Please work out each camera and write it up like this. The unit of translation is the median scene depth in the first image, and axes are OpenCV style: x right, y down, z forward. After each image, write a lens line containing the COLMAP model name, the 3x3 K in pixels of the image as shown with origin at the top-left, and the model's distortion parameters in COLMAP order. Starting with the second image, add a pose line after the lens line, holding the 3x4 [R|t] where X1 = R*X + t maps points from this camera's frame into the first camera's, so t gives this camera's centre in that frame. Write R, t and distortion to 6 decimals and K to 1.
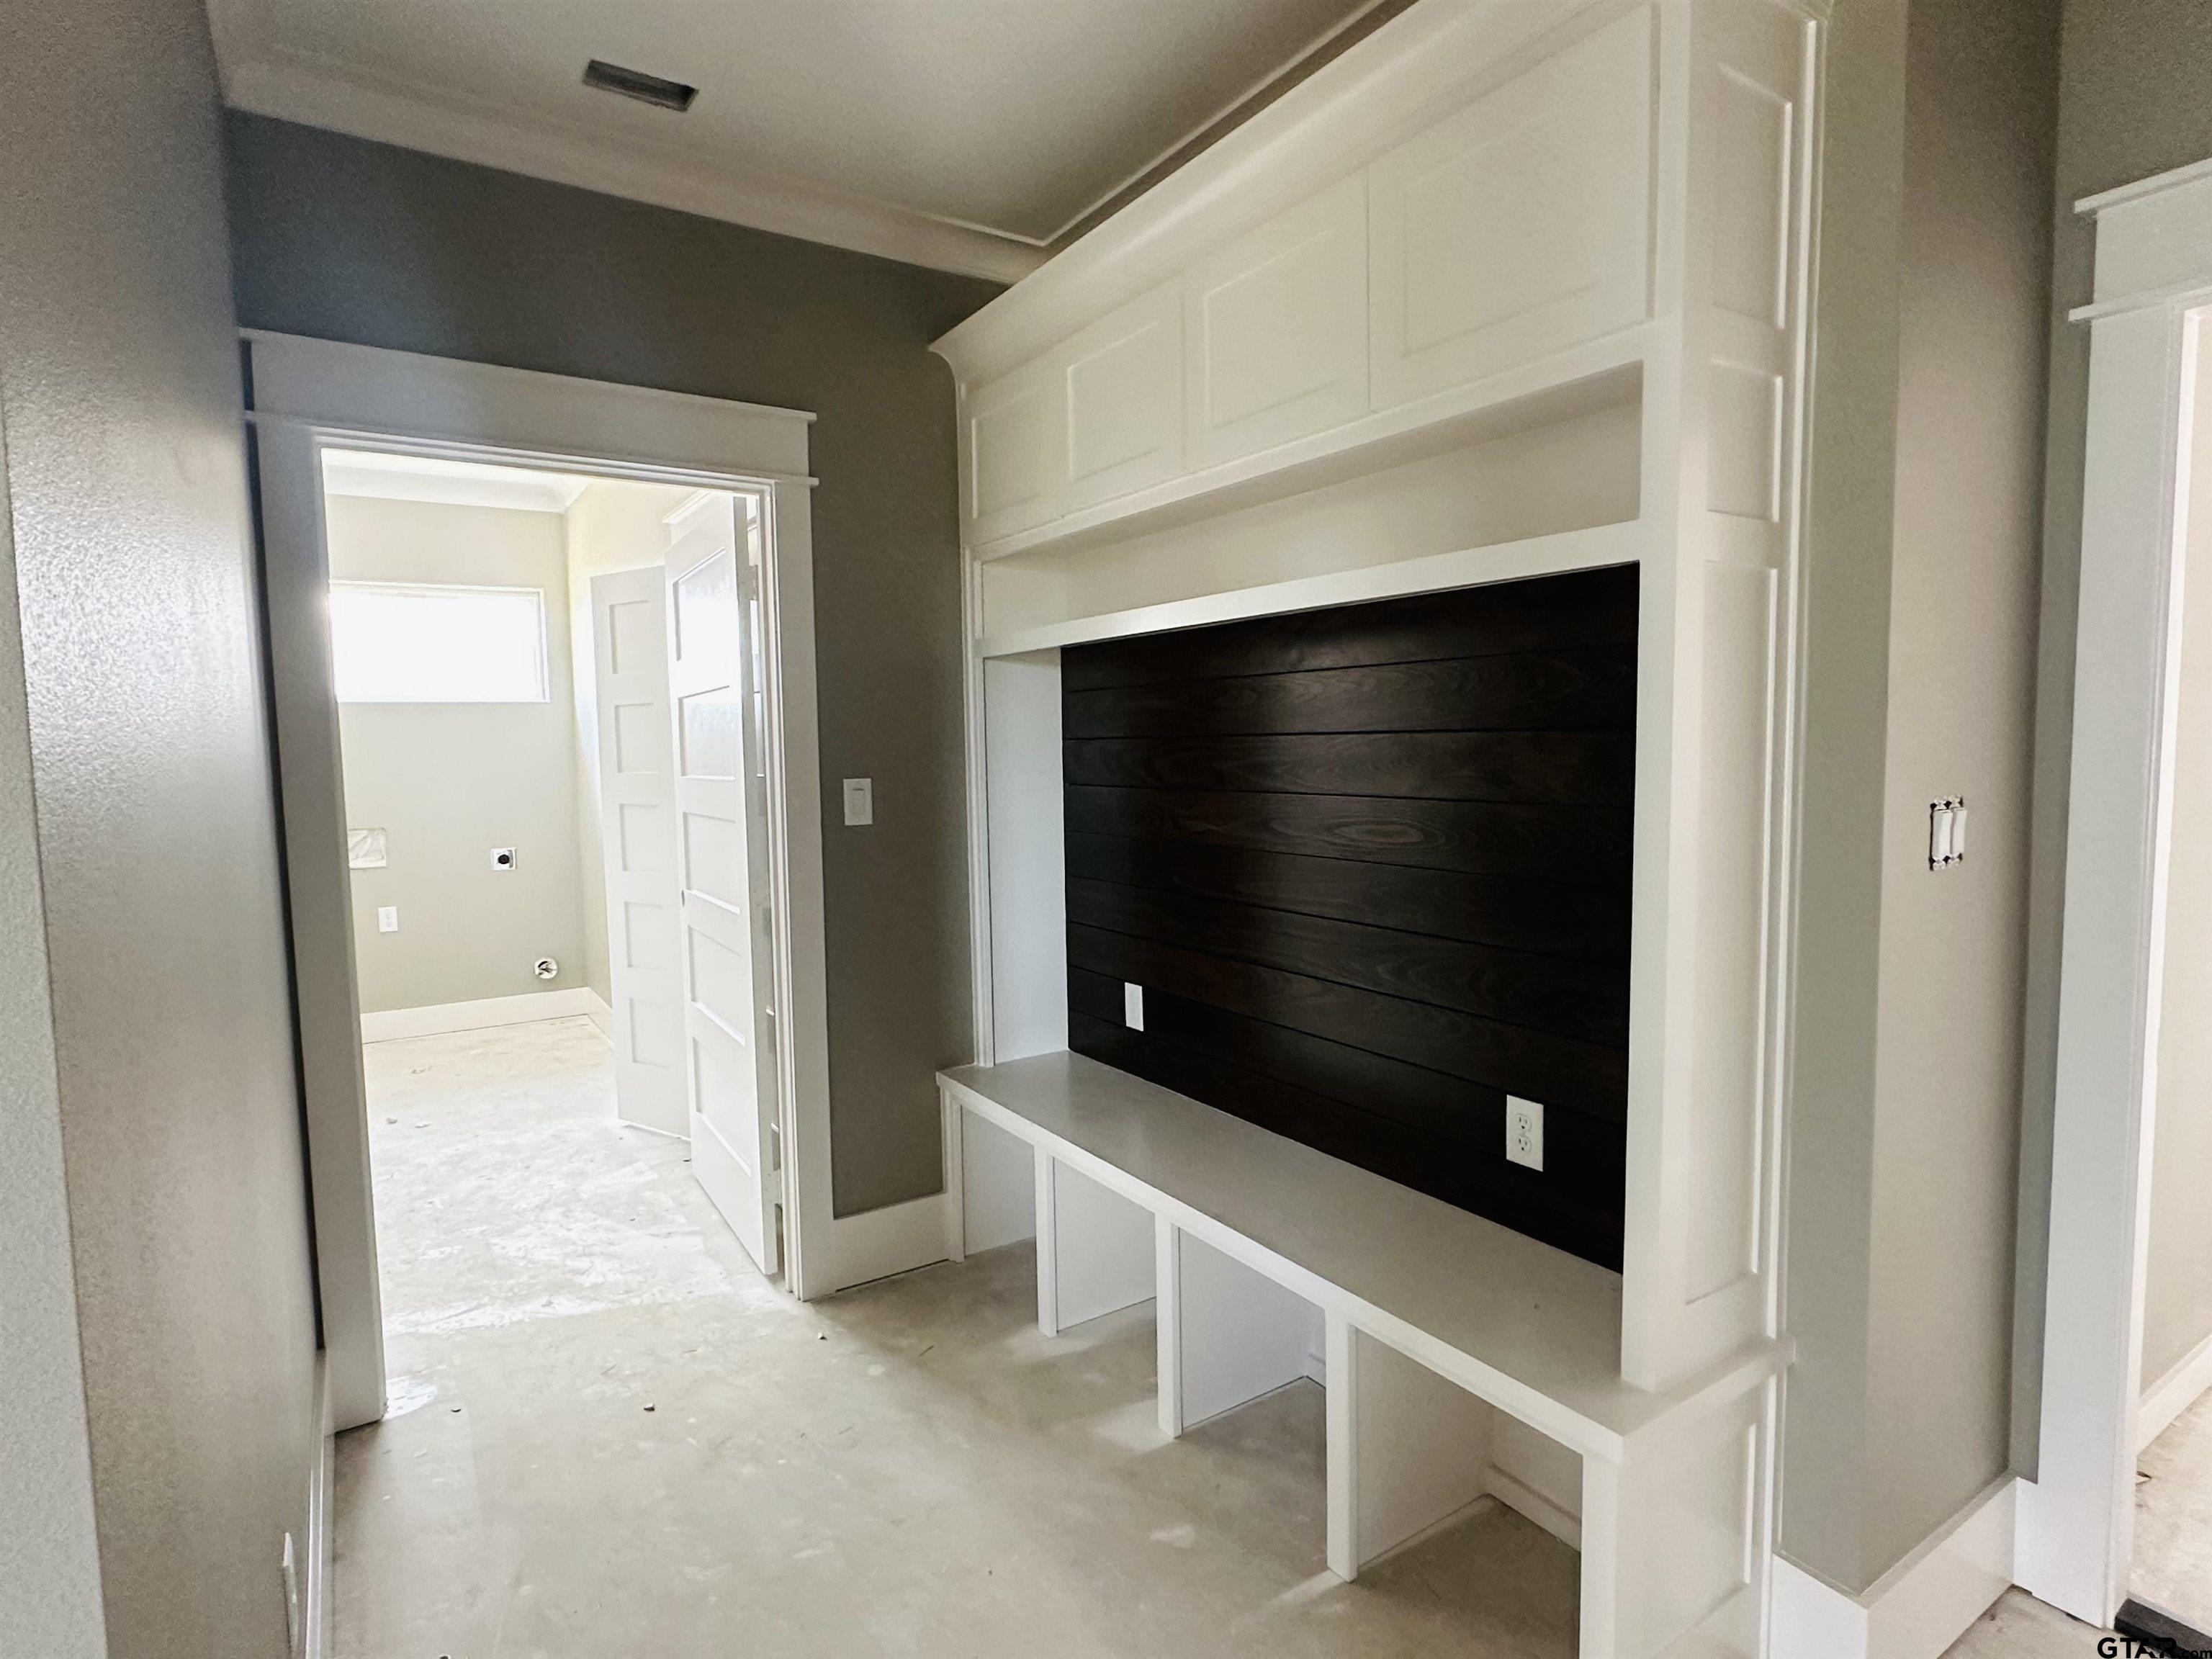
lens RADIAL K [[1159.3, 0, 1106.0], [0, 1159.3, 829.5], [0, 0, 1]] dist [0.002313, 0.000313]
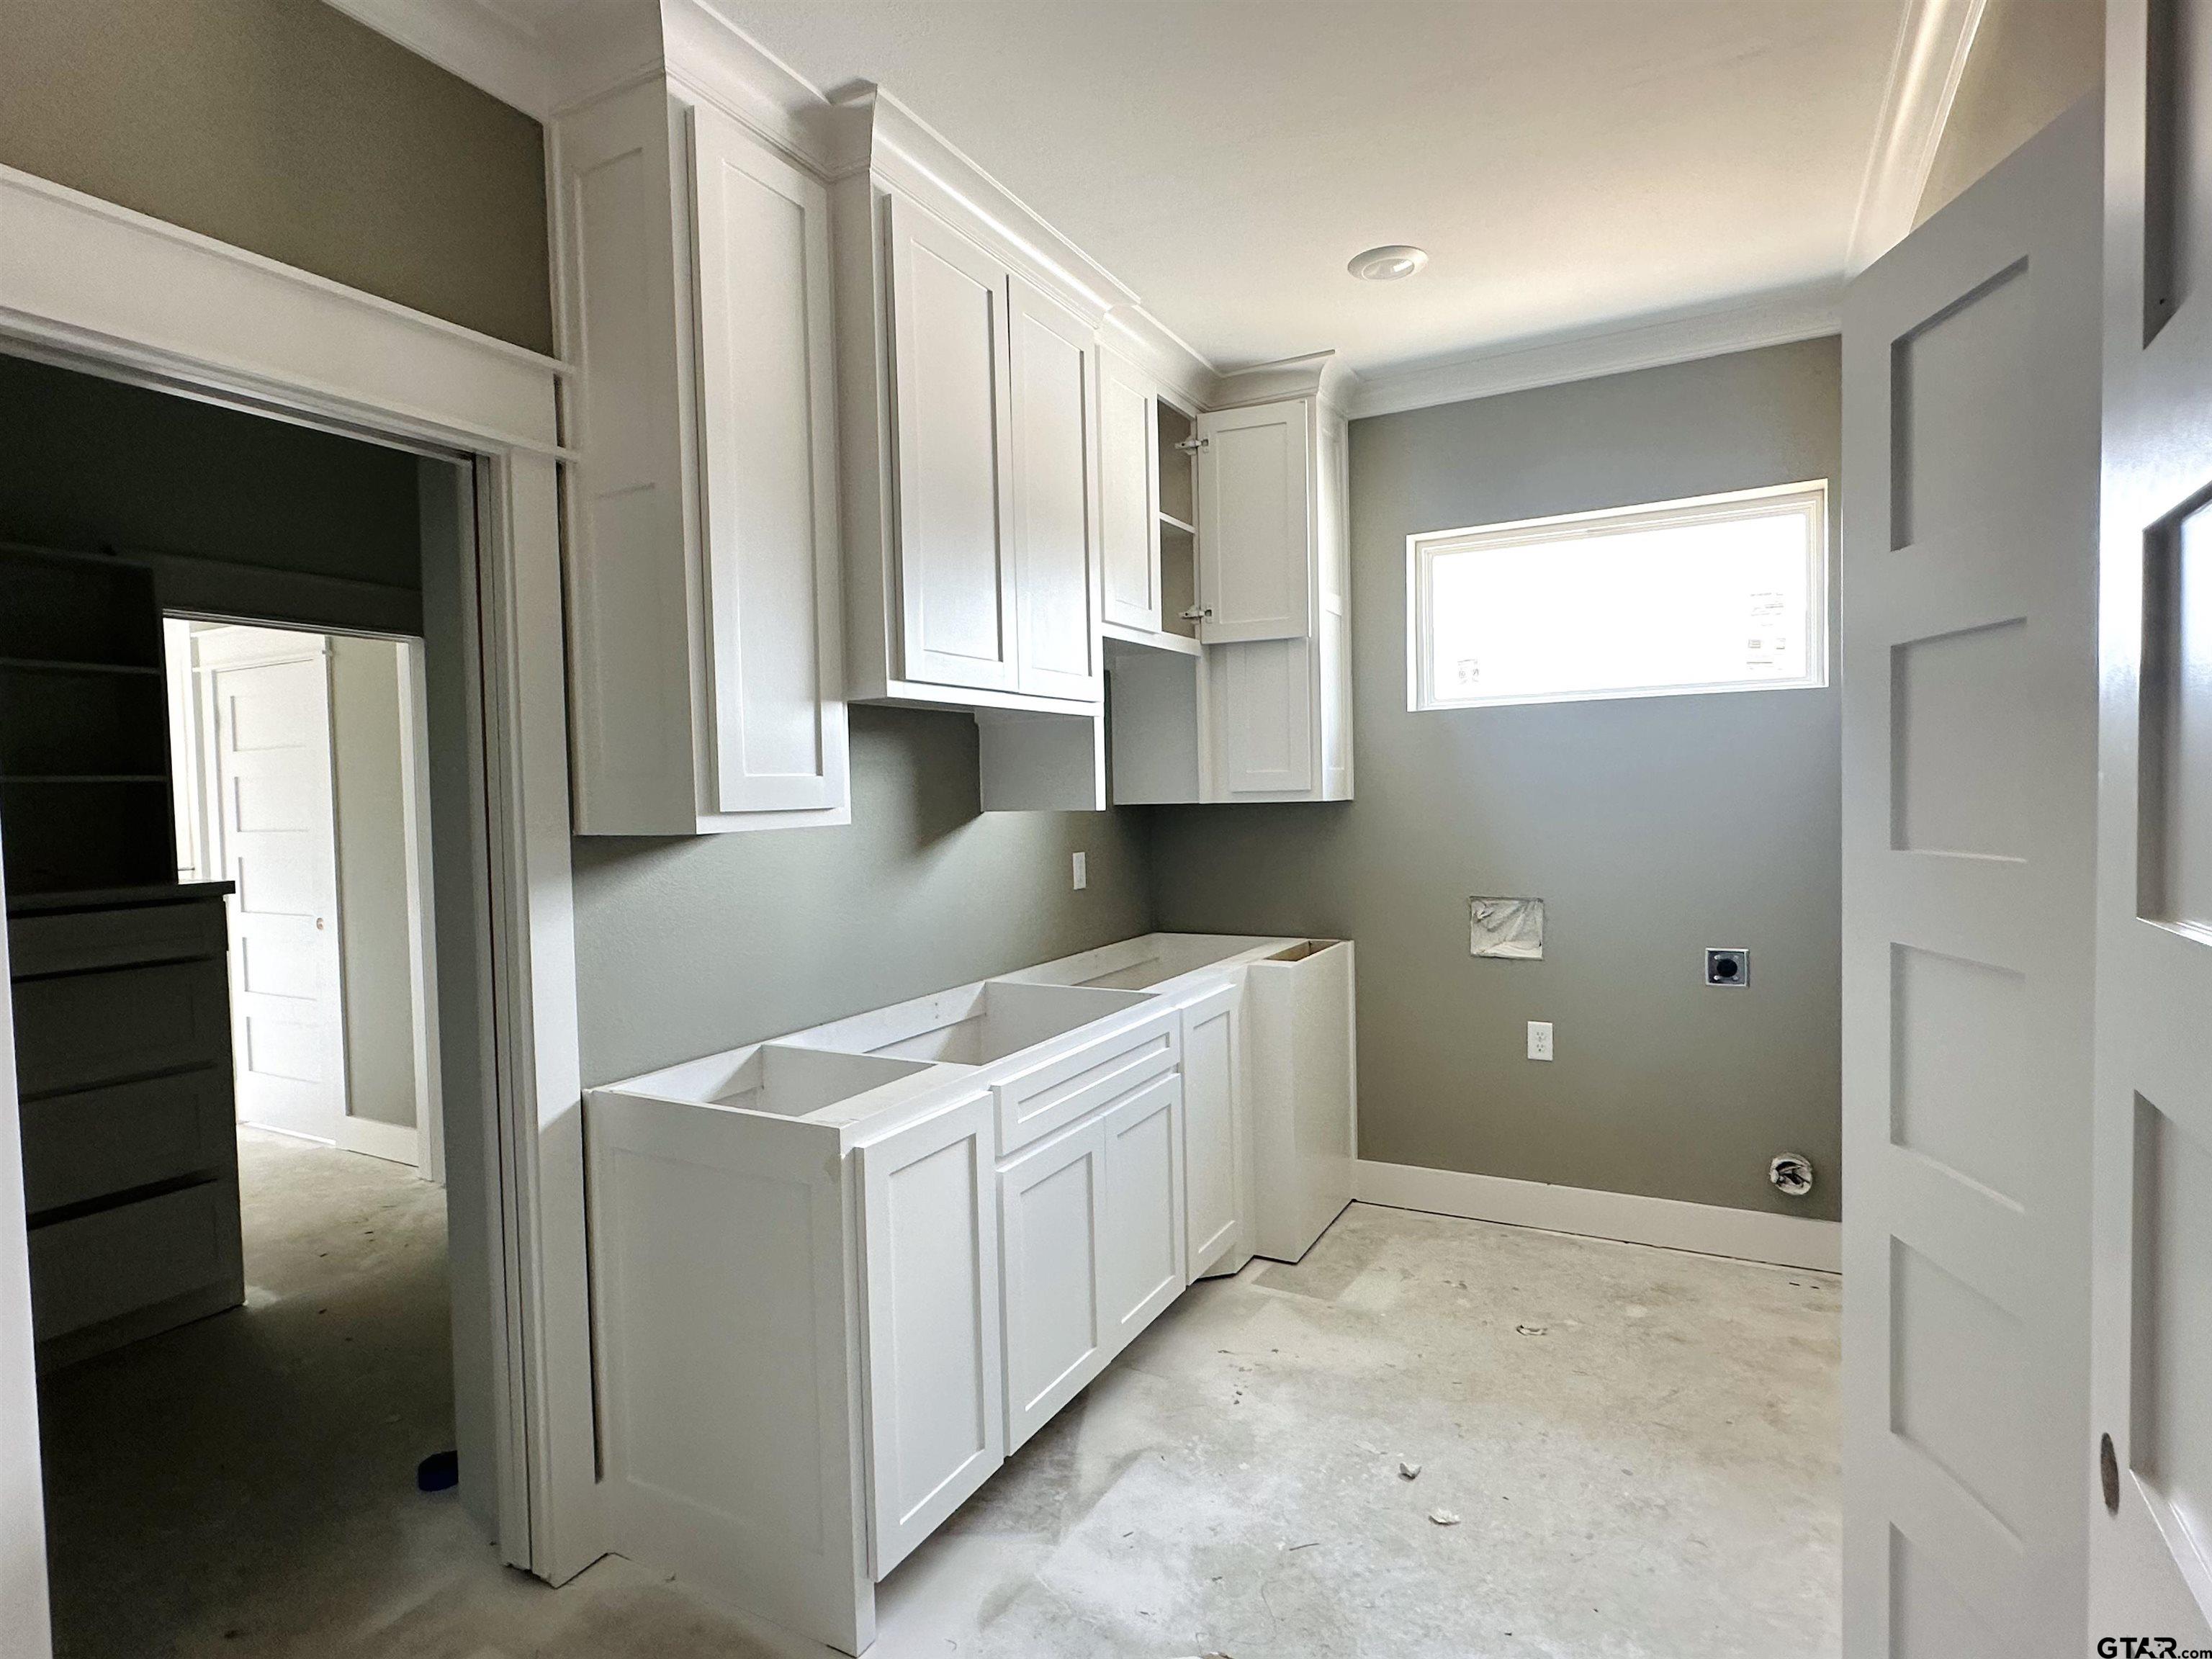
lens RADIAL K [[1159.3, 0, 1106.0], [0, 1159.3, 829.5], [0, 0, 1]] dist [0.002313, 0.000313]
pose [[0.480954, 0.036800, -0.875973, -0.175768], [-0.054794, 0.998427, 0.011860, -0.033373], [0.875032, 0.042294, 0.482214, 0.474218]]
